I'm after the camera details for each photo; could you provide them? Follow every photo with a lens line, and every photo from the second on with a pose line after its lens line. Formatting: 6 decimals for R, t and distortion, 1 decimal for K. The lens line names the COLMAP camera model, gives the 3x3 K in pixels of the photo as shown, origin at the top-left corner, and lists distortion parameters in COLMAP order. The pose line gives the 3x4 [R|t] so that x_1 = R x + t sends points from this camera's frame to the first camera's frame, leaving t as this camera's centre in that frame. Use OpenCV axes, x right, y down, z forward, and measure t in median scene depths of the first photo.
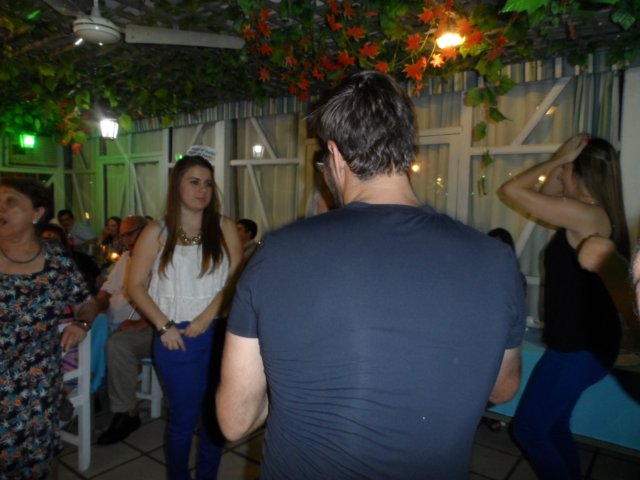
lens RADIAL K [[484.6, 0, 320.0], [0, 484.6, 240.7], [0, 0, 1]] dist [-0.001023, -0.005772]
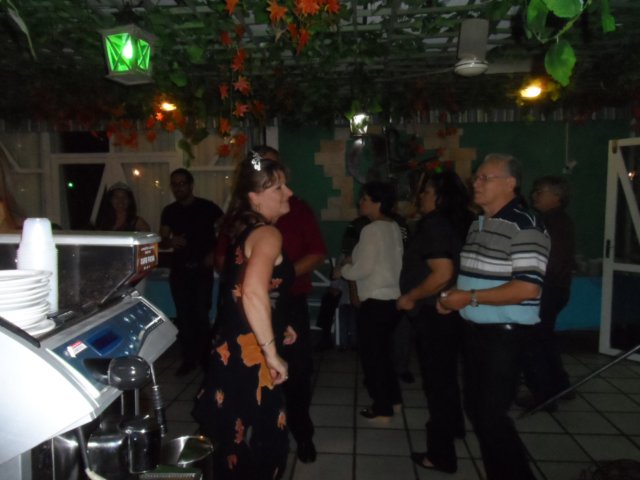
lens RADIAL K [[484.6, 0, 318.5], [0, 484.6, 245.7], [0, 0, 1]] dist [-0.001023, -0.005772]
pose [[0.842999, -0.071652, 0.533122, -0.105297], [0.064611, 0.997401, 0.031885, 0.023621], [-0.534021, 0.007566, 0.845437, -0.338996]]
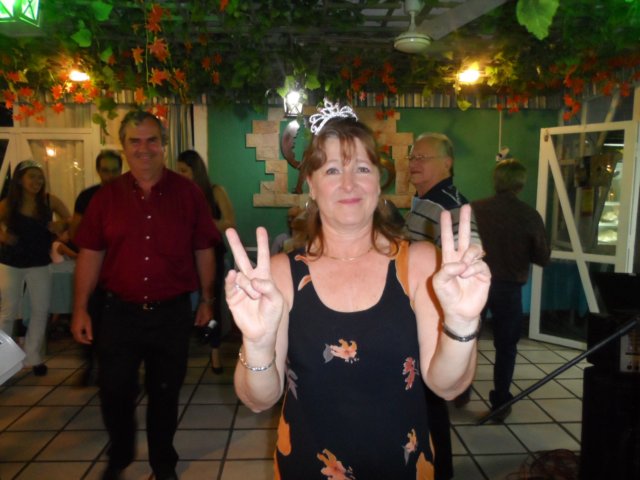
lens RADIAL K [[484.6, 0, 320.9], [0, 484.6, 234.3], [0, 0, 1]] dist [-0.001023, -0.005772]
pose [[0.761832, -0.073820, 0.643554, -0.077604], [0.057665, 0.997270, 0.046131, 0.023855], [-0.645203, 0.001966, 0.764009, -0.305949]]
